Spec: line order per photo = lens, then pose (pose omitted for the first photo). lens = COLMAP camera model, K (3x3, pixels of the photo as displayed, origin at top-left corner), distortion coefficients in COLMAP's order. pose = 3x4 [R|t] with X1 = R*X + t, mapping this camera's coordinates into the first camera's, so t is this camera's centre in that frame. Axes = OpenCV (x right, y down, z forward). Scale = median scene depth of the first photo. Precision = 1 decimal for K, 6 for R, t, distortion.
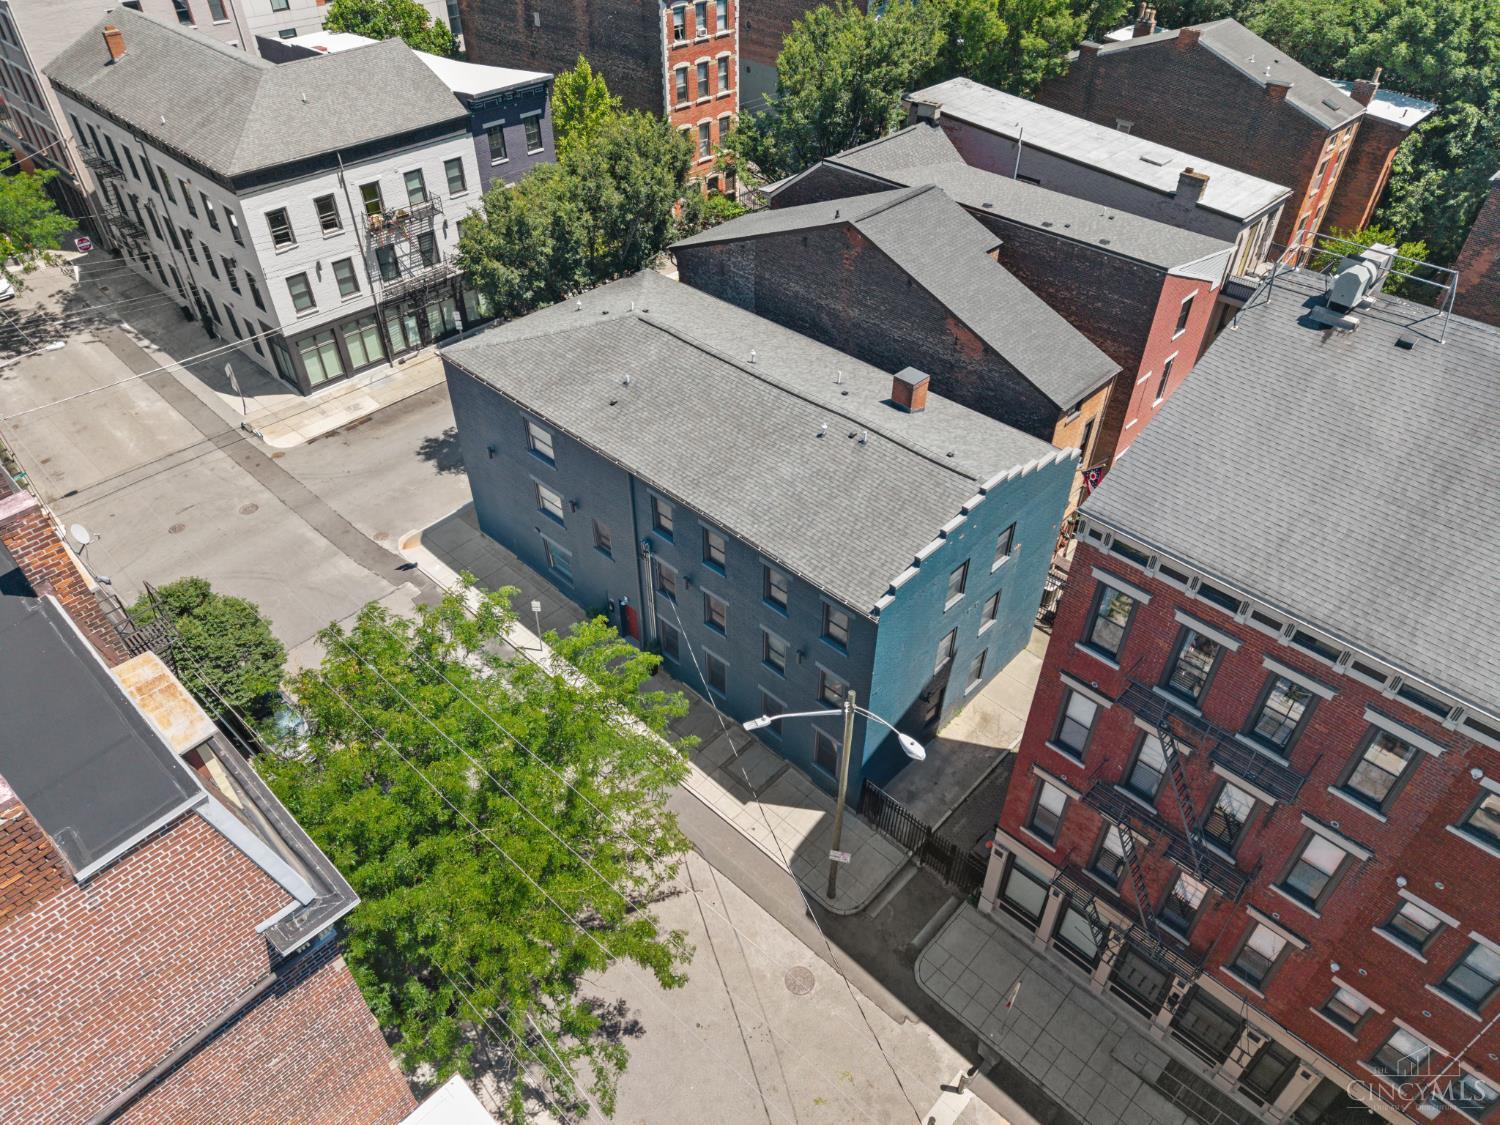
lens RADIAL K [[1018.0, 0, 750.0], [0, 1018.0, 562.5], [0, 0, 1]] dist [0.035389, 0.000263]
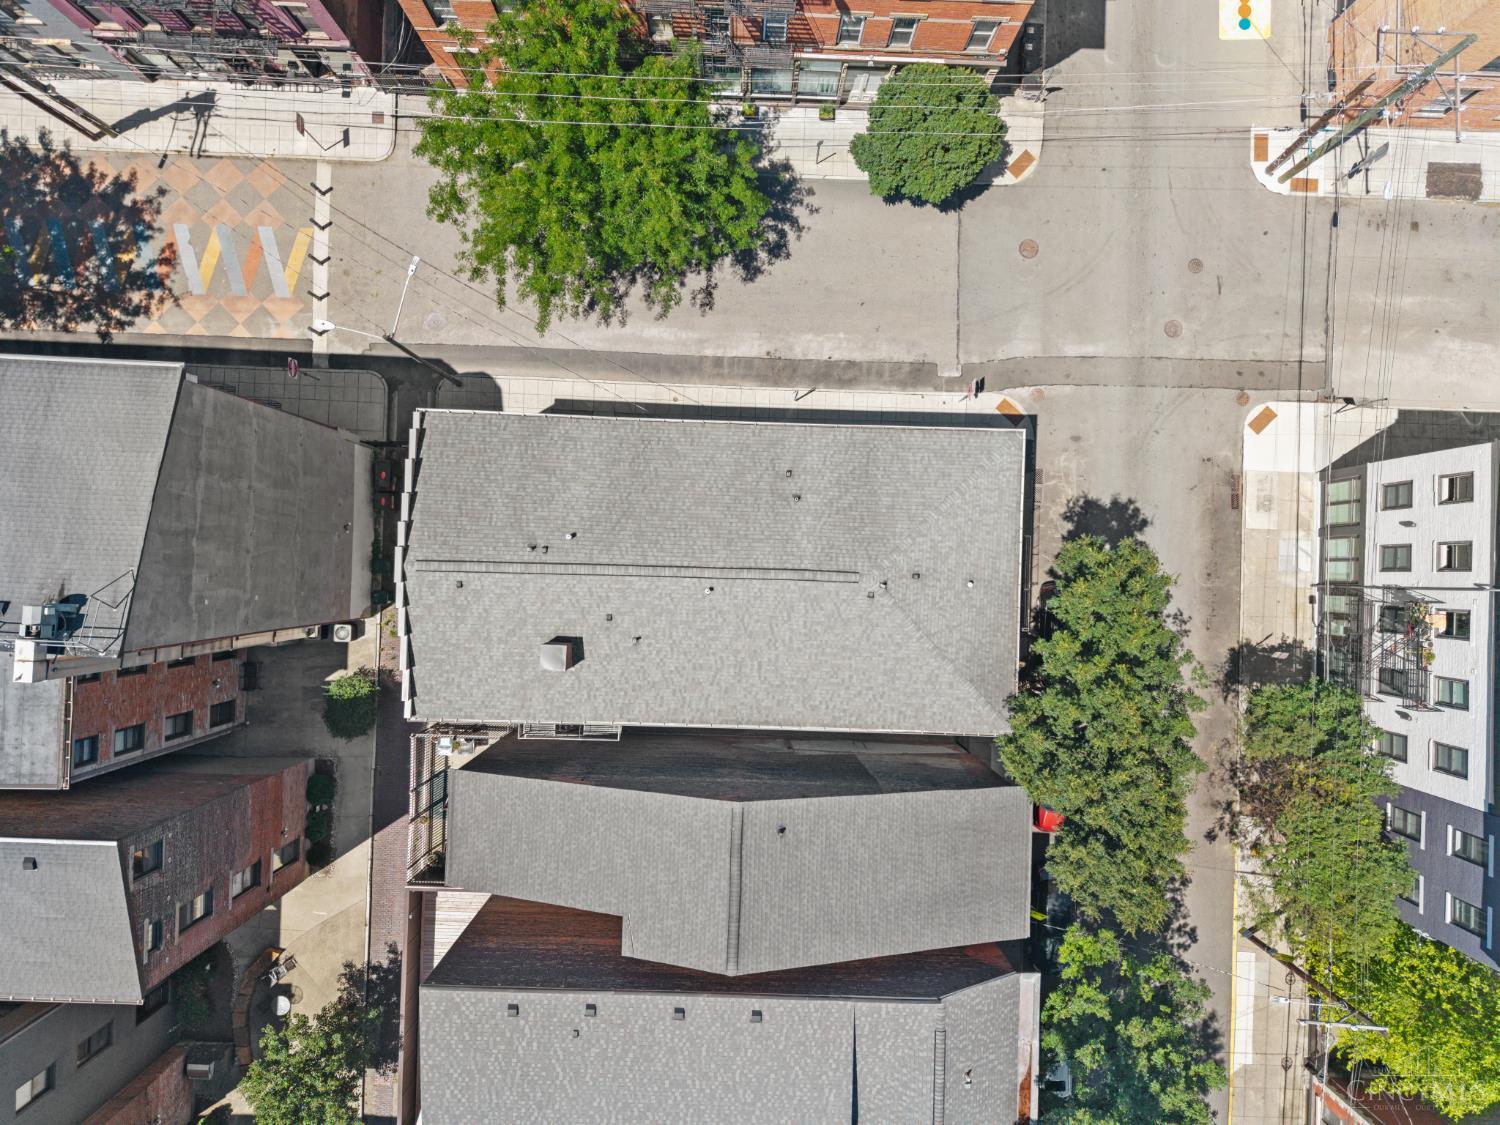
lens RADIAL K [[1018.0, 0, 750.0], [0, 1018.0, 562.5], [0, 0, 1]] dist [0.035389, 0.000263]
pose [[-0.743470, 0.668625, -0.013877, -0.022471], [-0.442163, -0.475878, 0.760284, -0.651961], [0.501741, 0.571384, 0.649443, 0.260109]]
